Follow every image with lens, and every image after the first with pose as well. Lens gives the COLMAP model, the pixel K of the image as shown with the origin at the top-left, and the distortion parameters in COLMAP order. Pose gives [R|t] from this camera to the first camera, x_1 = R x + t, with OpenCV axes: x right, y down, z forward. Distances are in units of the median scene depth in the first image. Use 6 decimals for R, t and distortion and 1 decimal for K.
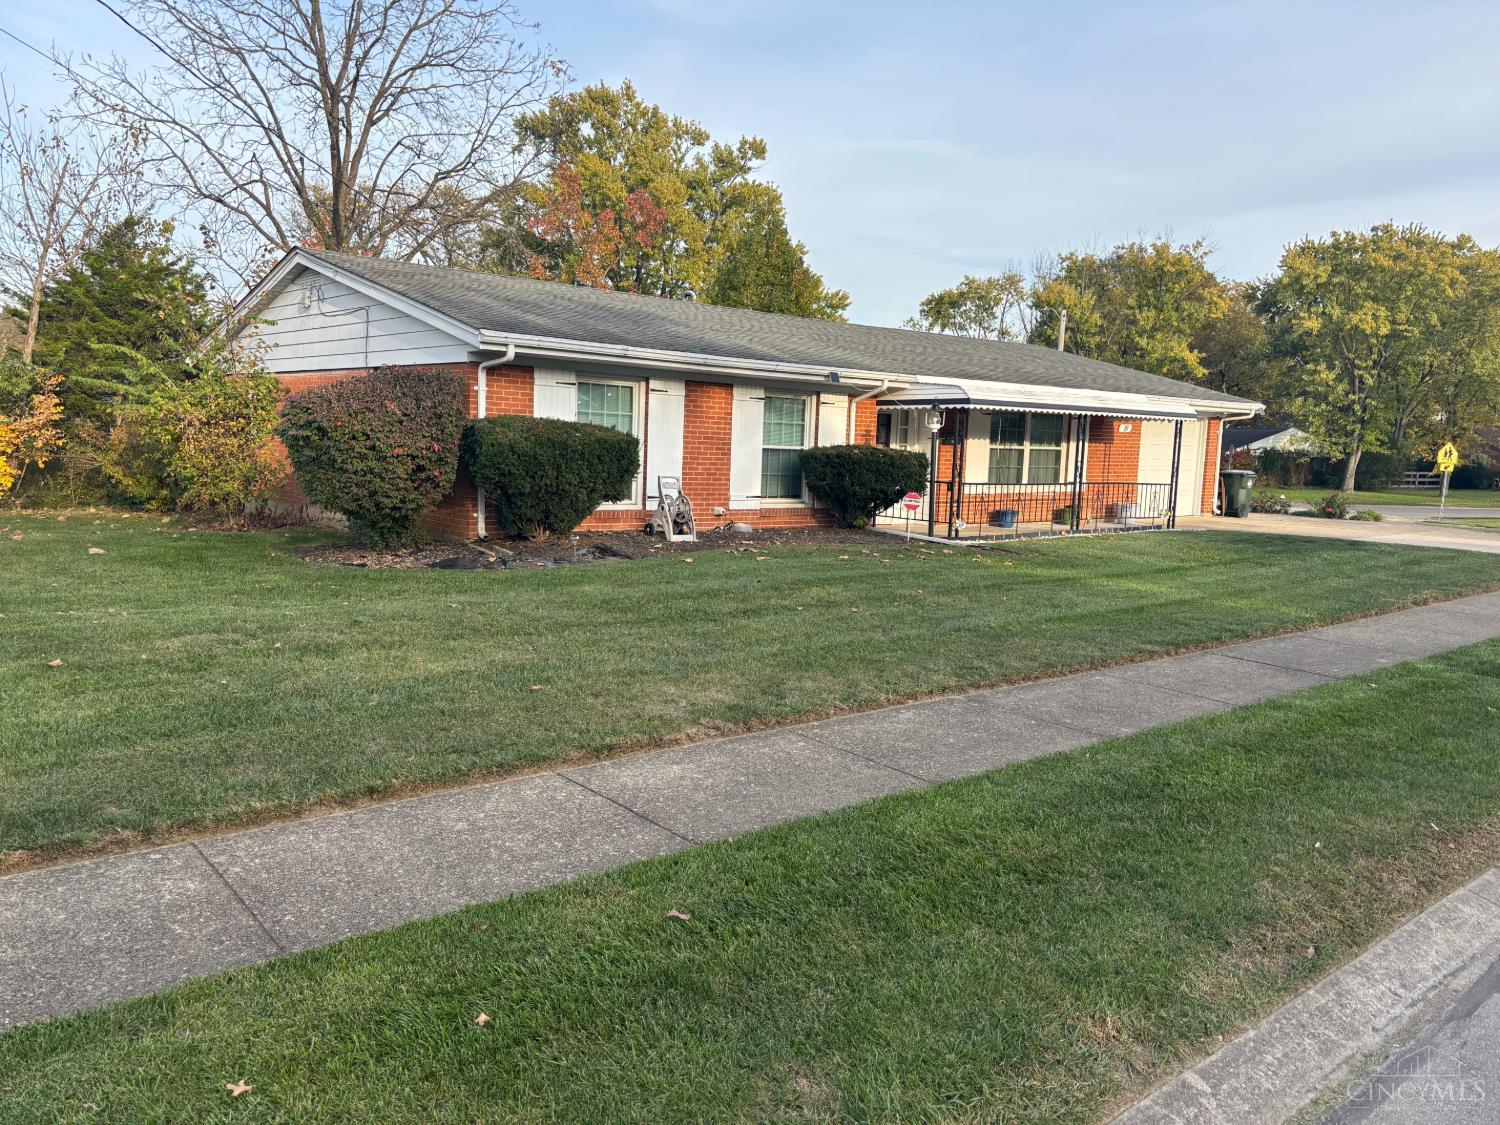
lens RADIAL K [[1119.9, 0, 748.7], [0, 1119.9, 568.3], [0, 0, 1]] dist [0.056069, -0.050949]
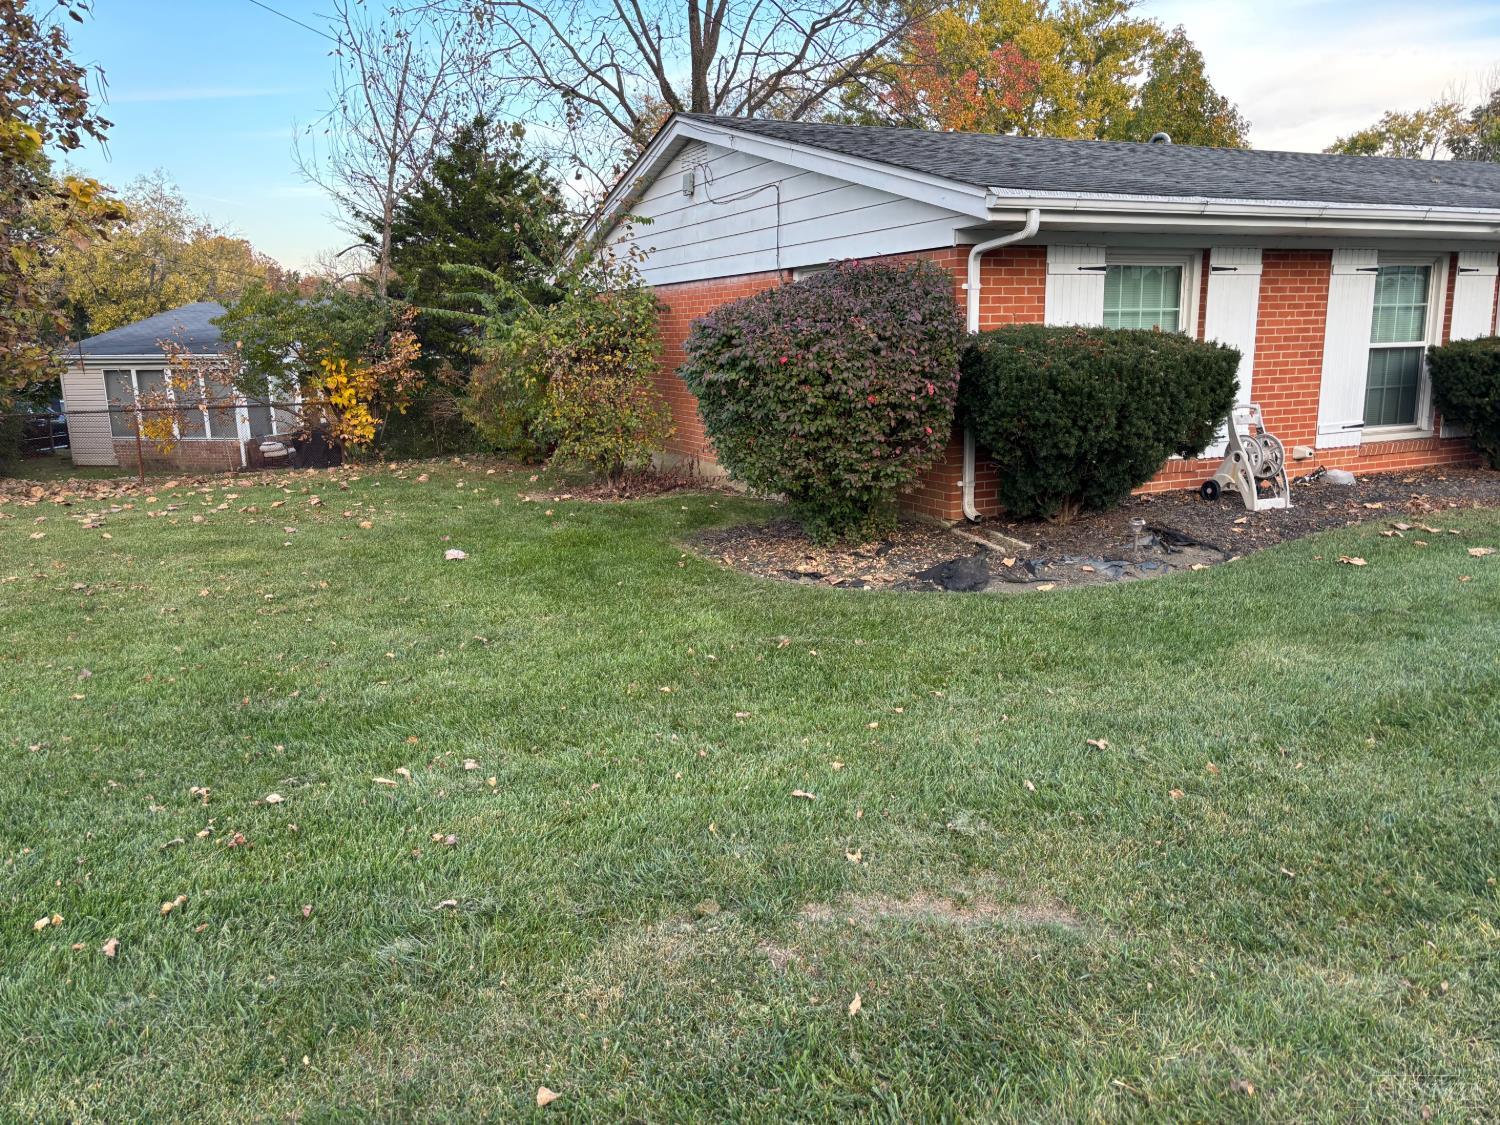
lens RADIAL K [[1119.9, 0, 769.9], [0, 1119.9, 558.7], [0, 0, 1]] dist [0.056069, -0.050949]
pose [[0.965071, -0.005512, -0.261932, -0.142360], [0.026812, 0.996607, 0.077815, -0.045766], [0.260614, -0.082120, 0.961944, 0.267741]]
